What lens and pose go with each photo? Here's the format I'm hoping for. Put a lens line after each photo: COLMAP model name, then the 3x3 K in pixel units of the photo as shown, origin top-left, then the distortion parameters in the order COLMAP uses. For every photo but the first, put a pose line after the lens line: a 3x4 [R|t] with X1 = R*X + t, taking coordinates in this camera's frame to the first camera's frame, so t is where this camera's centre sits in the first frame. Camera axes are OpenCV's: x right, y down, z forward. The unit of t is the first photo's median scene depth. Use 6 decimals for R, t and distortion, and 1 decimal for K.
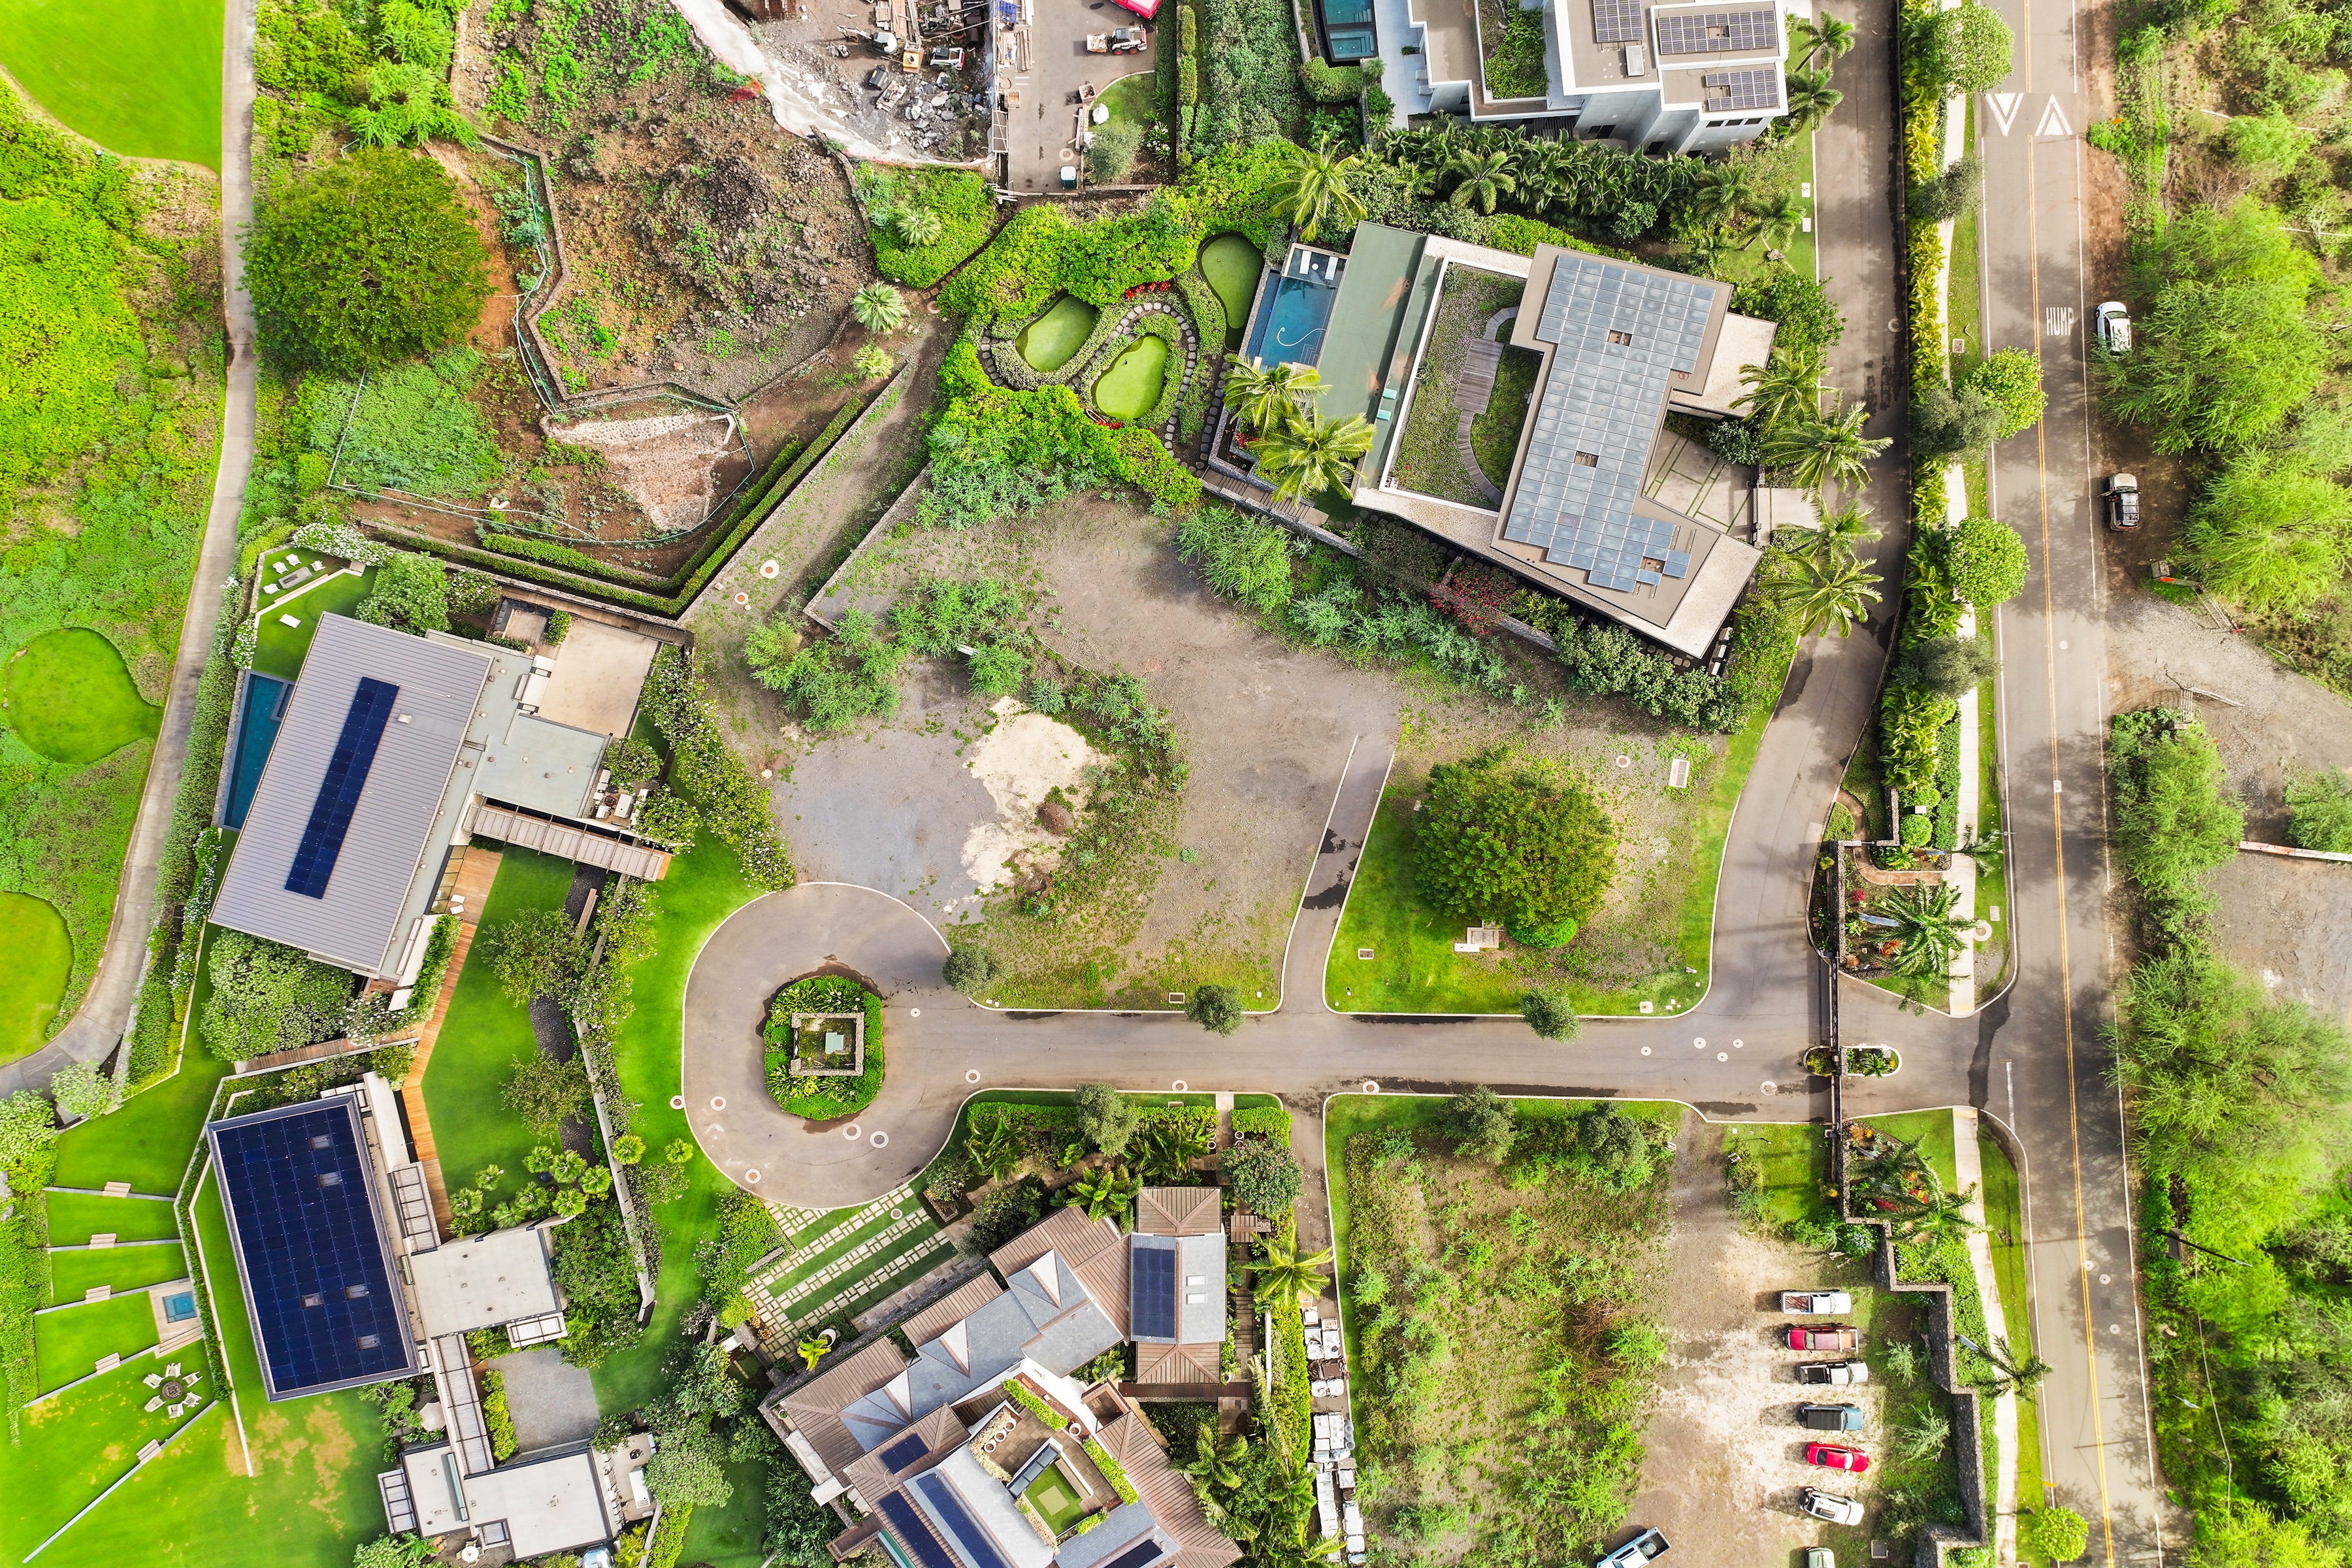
lens RADIAL K [[1643.2, 0, 1171.1], [0, 1643.2, 781.9], [0, 0, 1]] dist [0.004147, -0.001440]
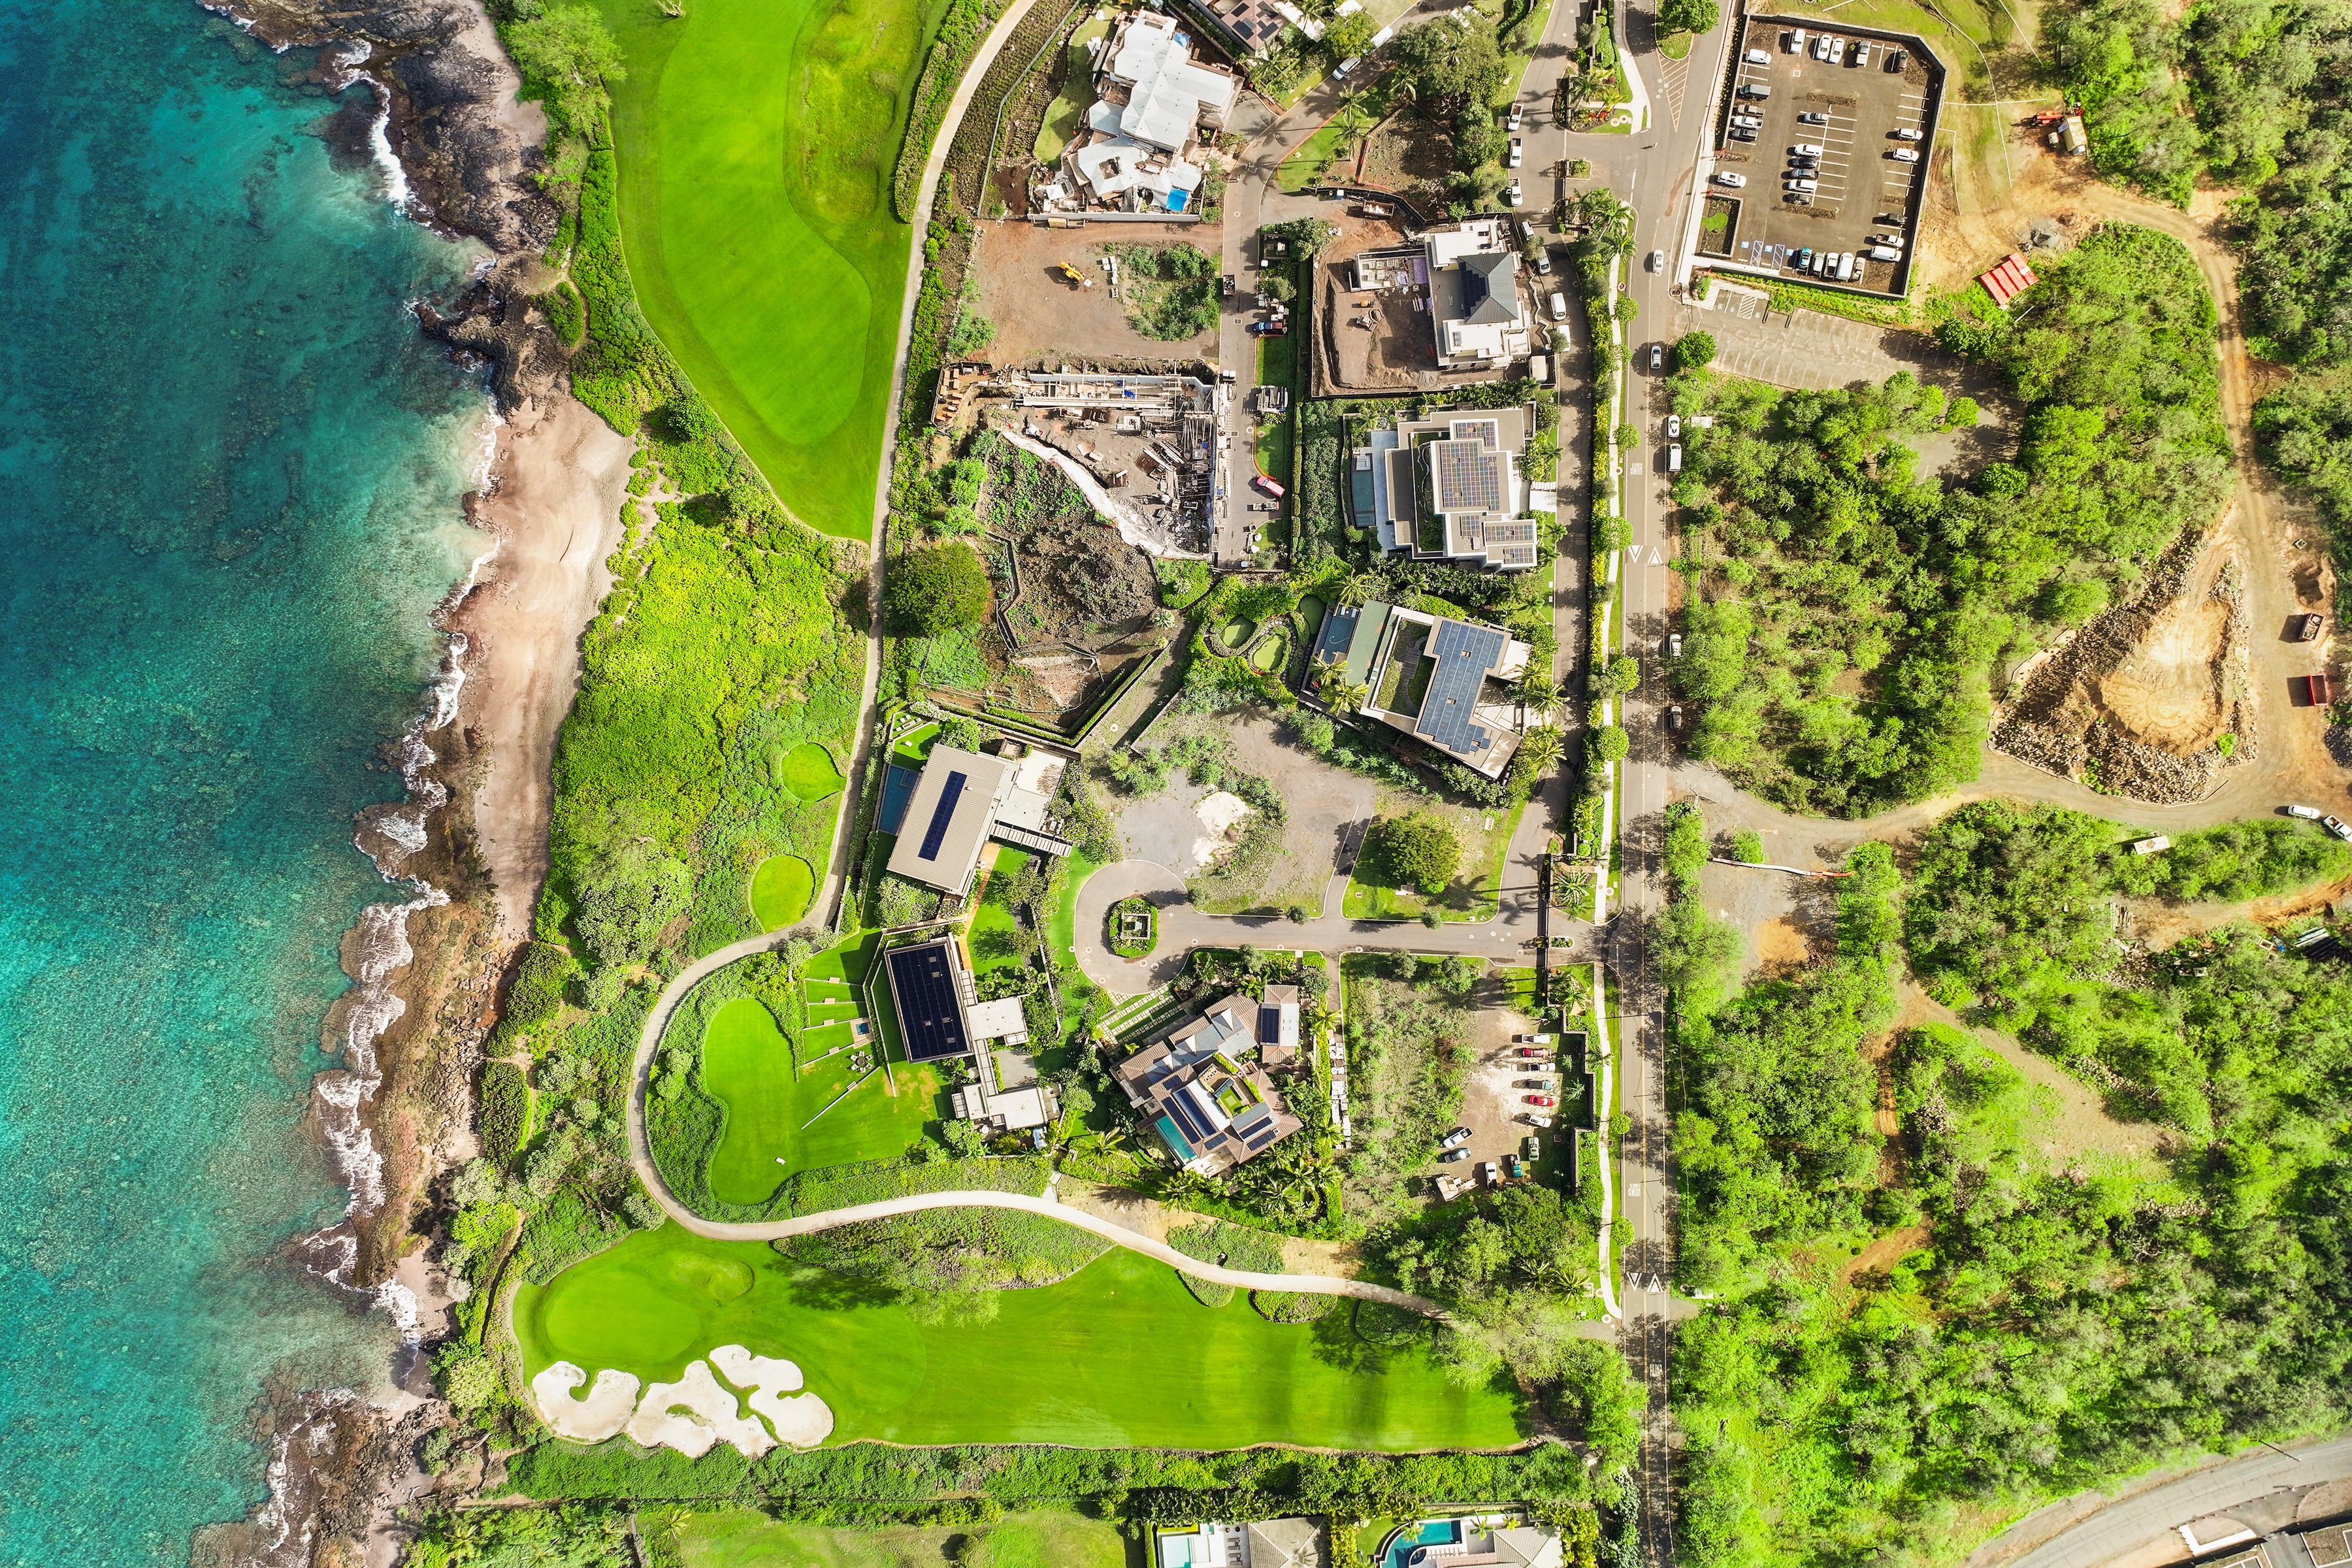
lens RADIAL K [[1643.2, 0, 1173.6], [0, 1643.2, 881.8], [0, 0, 1]] dist [0.004147, -0.001440]
pose [[0.999653, 0.025666, 0.006001, -0.171958], [-0.025985, 0.997792, 0.061129, -0.056576], [-0.004419, -0.061263, 0.998112, -1.436834]]
